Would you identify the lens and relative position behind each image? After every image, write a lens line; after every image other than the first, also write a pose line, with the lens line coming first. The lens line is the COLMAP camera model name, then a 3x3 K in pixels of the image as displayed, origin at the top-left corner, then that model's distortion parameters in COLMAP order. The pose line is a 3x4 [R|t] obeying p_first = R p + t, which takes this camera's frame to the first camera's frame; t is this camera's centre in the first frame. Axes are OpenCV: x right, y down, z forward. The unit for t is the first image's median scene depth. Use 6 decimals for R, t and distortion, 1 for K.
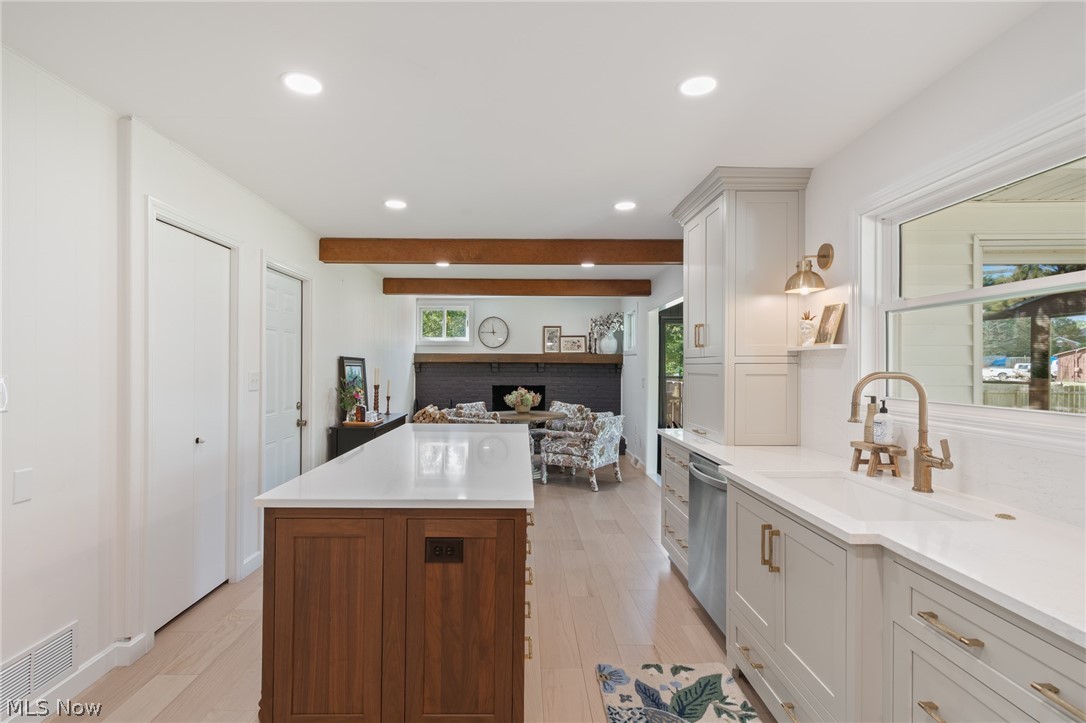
lens RADIAL K [[501.1, 0, 535.2], [0, 501.1, 362.5], [0, 0, 1]] dist [0.008346, -0.001064]
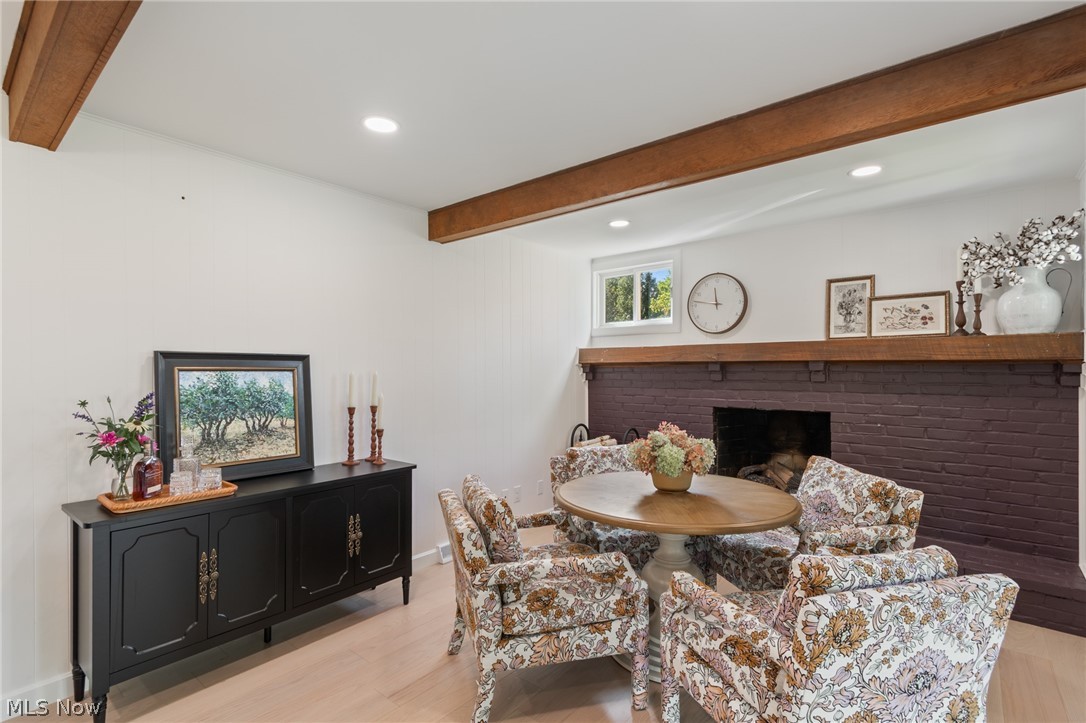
lens RADIAL K [[501.1, 0, 546.5], [0, 501.1, 367.5], [0, 0, 1]] dist [0.008346, -0.001064]
pose [[0.755265, -0.006450, -0.655388, 0.122655], [0.010164, 0.999947, 0.001872, 0.003037], [0.655341, -0.008076, 0.755290, 0.494886]]
